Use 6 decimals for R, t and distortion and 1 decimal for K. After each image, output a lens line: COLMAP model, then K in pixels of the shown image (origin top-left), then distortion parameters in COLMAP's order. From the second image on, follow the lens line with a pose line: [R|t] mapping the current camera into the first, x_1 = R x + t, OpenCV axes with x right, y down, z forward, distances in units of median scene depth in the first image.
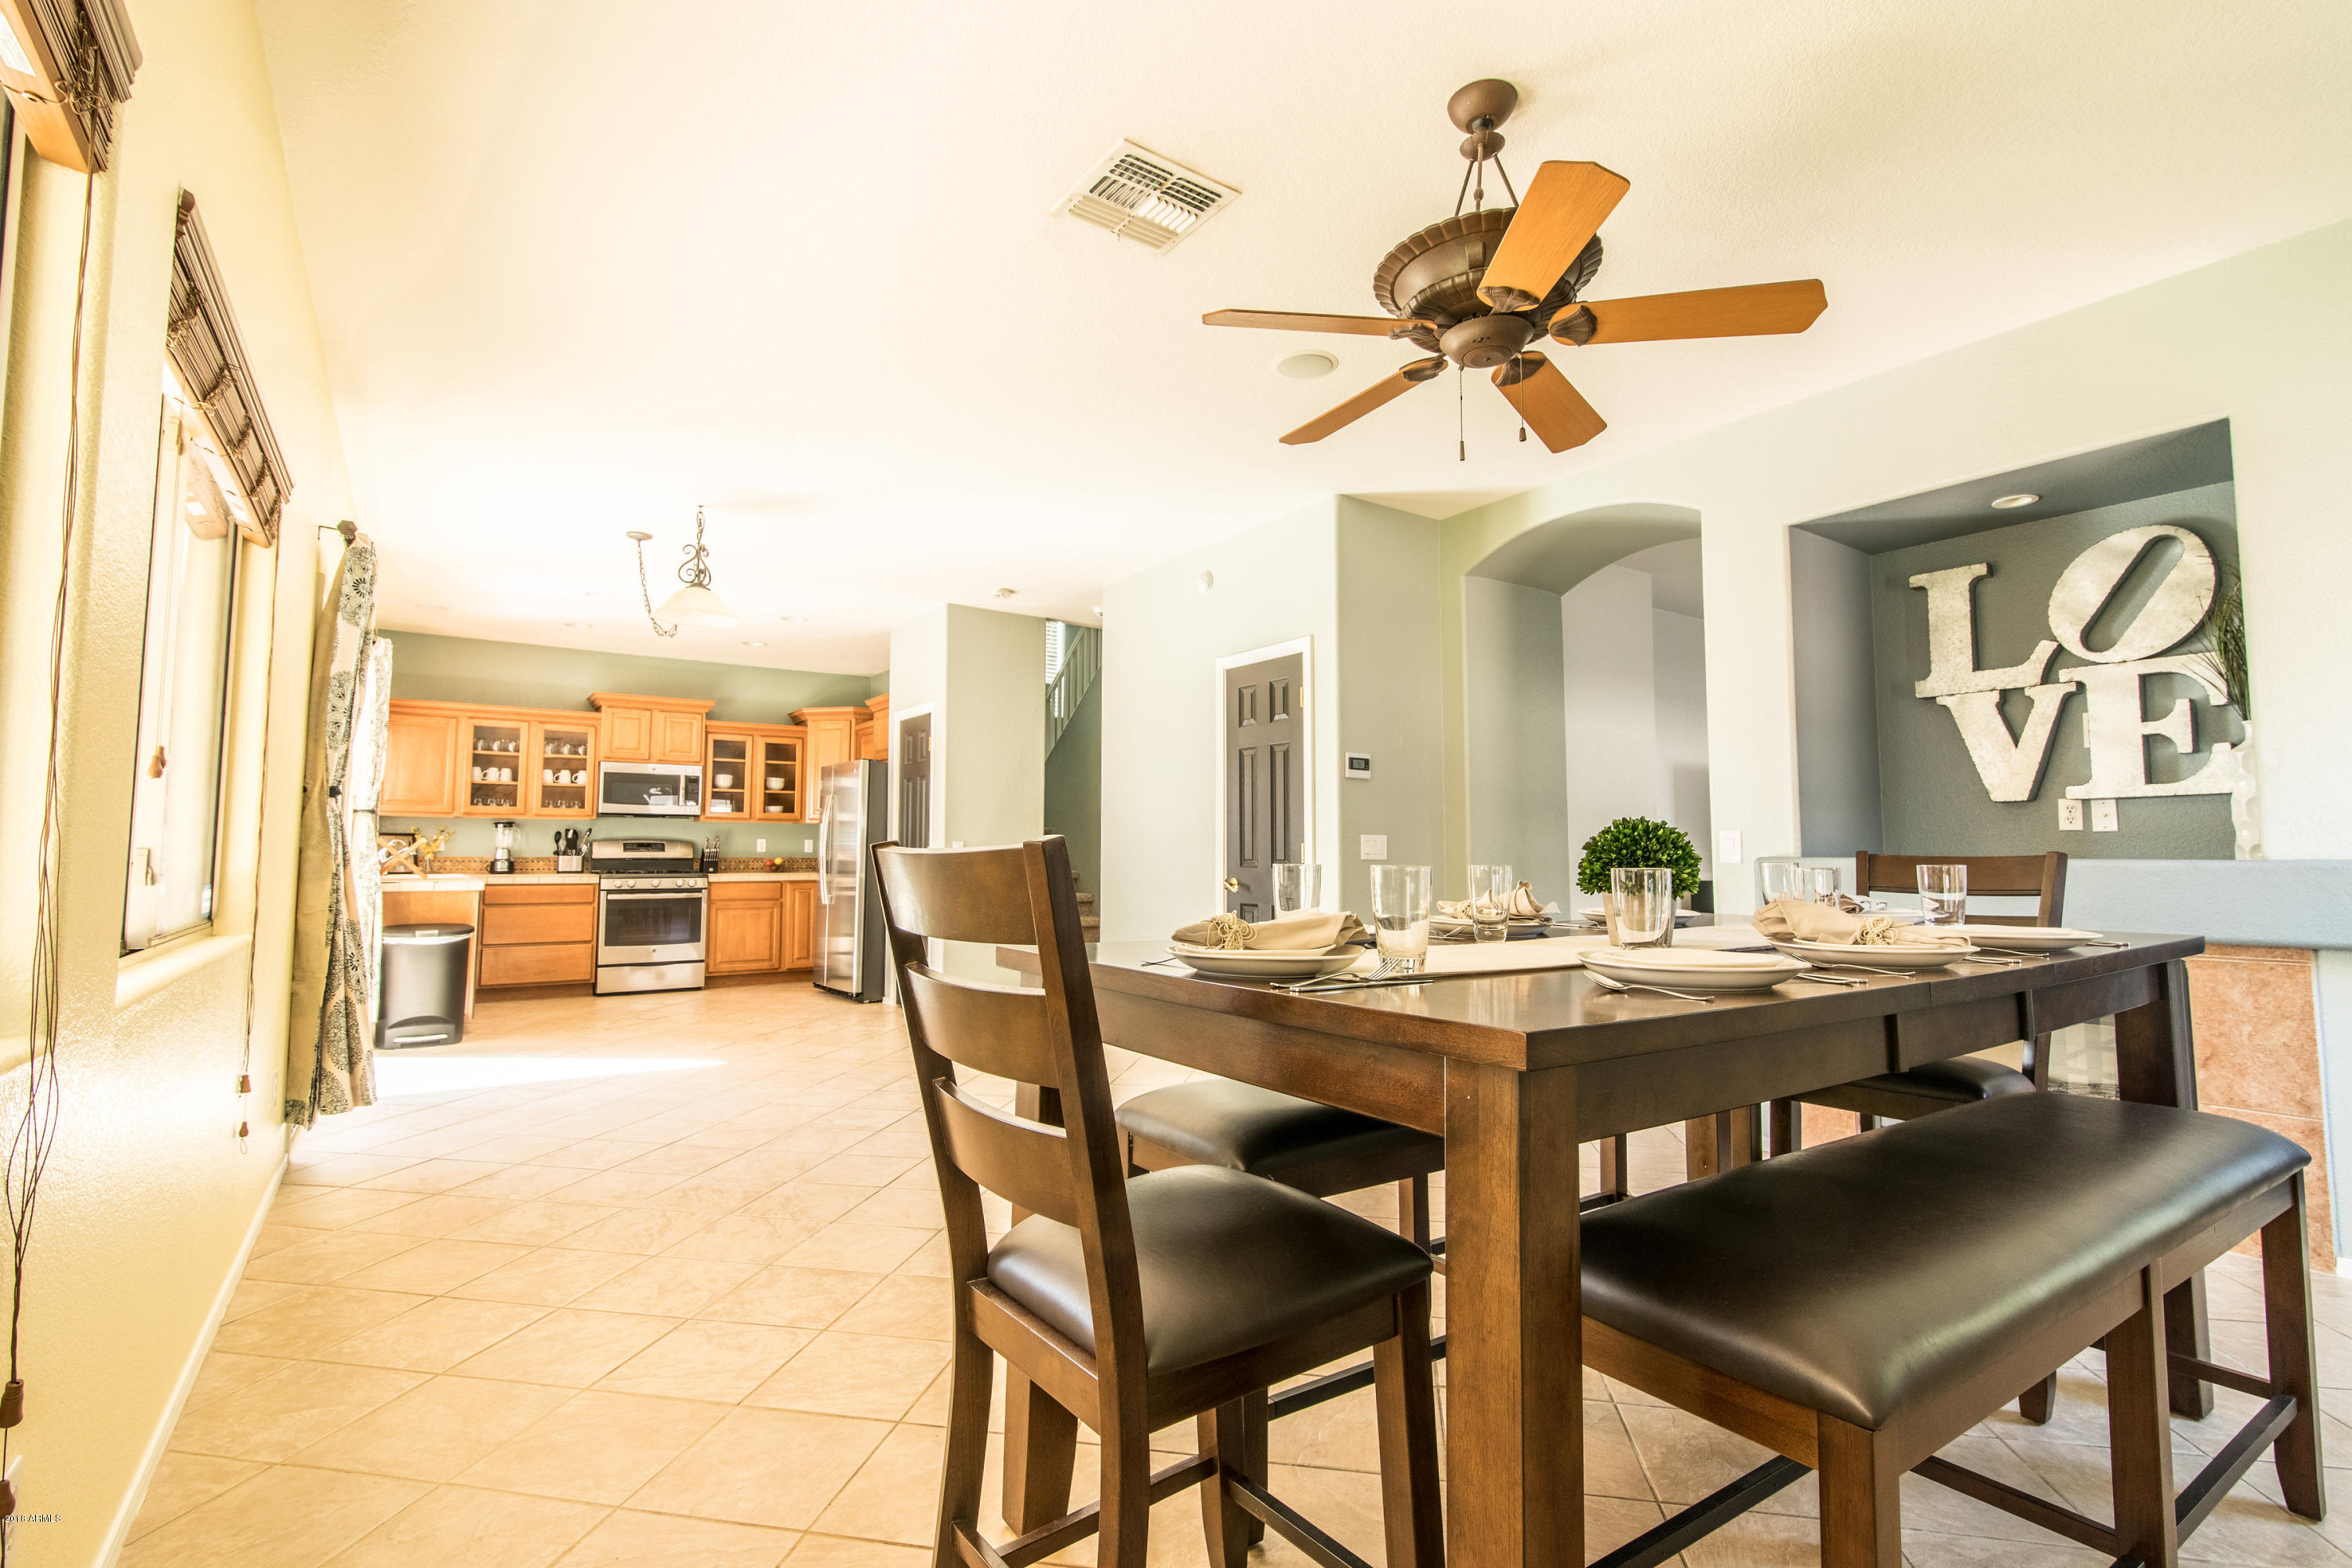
lens RADIAL K [[1085.1, 0, 1176.0], [0, 1085.1, 784.0], [0, 0, 1]] dist [0.003231, 0.000099]
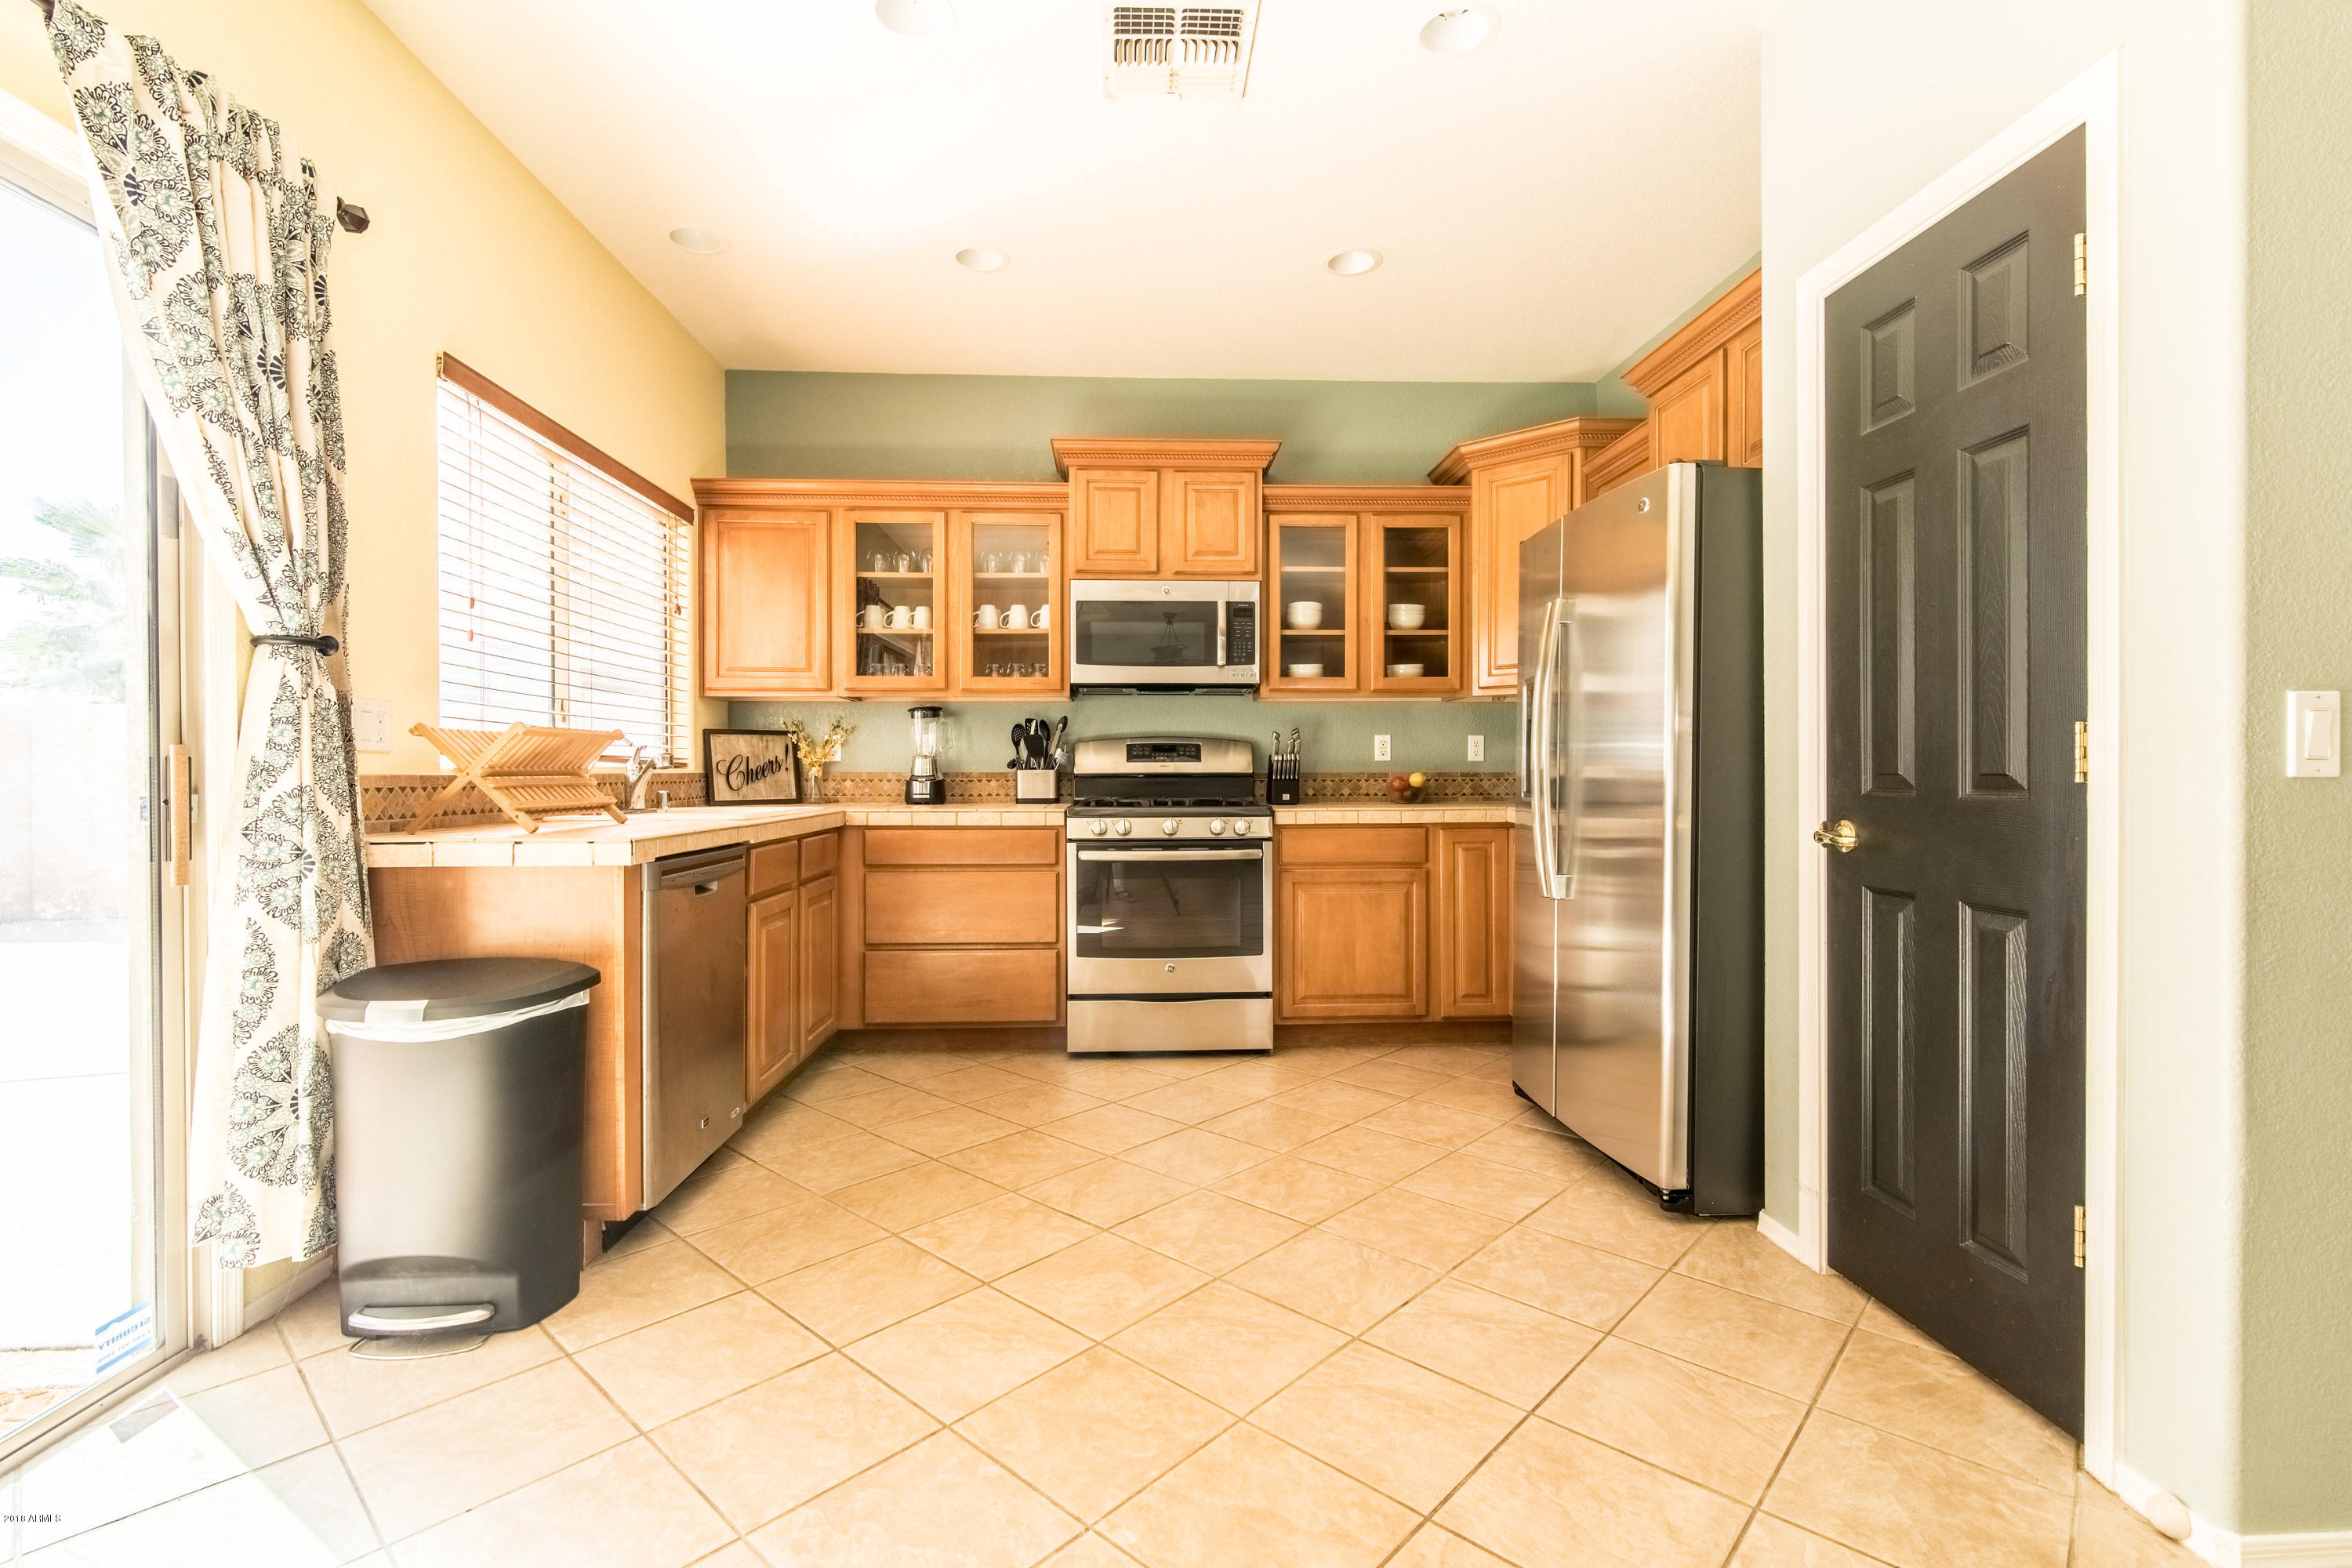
lens RADIAL K [[1085.1, 0, 1176.0], [0, 1085.1, 784.0], [0, 0, 1]] dist [0.003231, 0.000099]
pose [[0.851100, 0.002223, -0.525000, -0.223580], [0.038292, 0.997065, 0.066298, 0.040449], [0.523606, -0.076530, 0.848516, 0.586136]]
